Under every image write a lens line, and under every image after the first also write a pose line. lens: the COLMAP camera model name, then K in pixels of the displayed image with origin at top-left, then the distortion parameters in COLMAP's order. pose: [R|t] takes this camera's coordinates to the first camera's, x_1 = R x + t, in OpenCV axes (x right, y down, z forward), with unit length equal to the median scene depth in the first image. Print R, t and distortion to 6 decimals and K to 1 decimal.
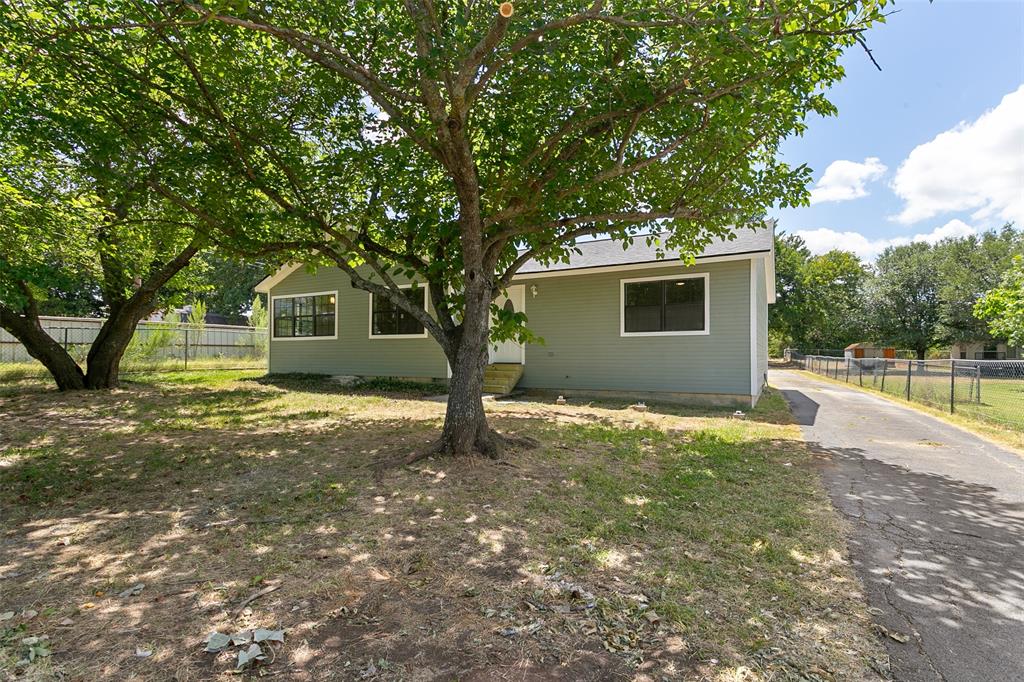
lens RADIAL K [[509.0, 0, 512.0], [0, 509.0, 341.0], [0, 0, 1]] dist [-0.002686, -0.000462]
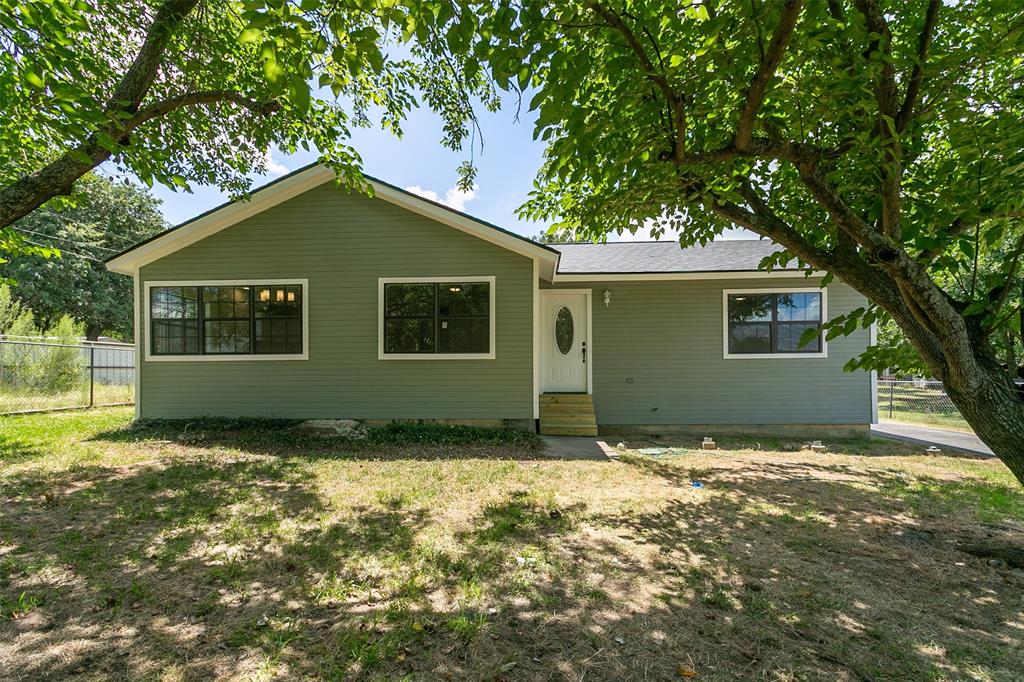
lens RADIAL K [[509.0, 0, 512.0], [0, 509.0, 341.0], [0, 0, 1]] dist [-0.002686, -0.000462]
pose [[0.899395, 0.021392, 0.436614, -0.416142], [-0.004696, 0.999217, -0.039284, -0.002820], [-0.437112, 0.033281, 0.898791, 0.375892]]
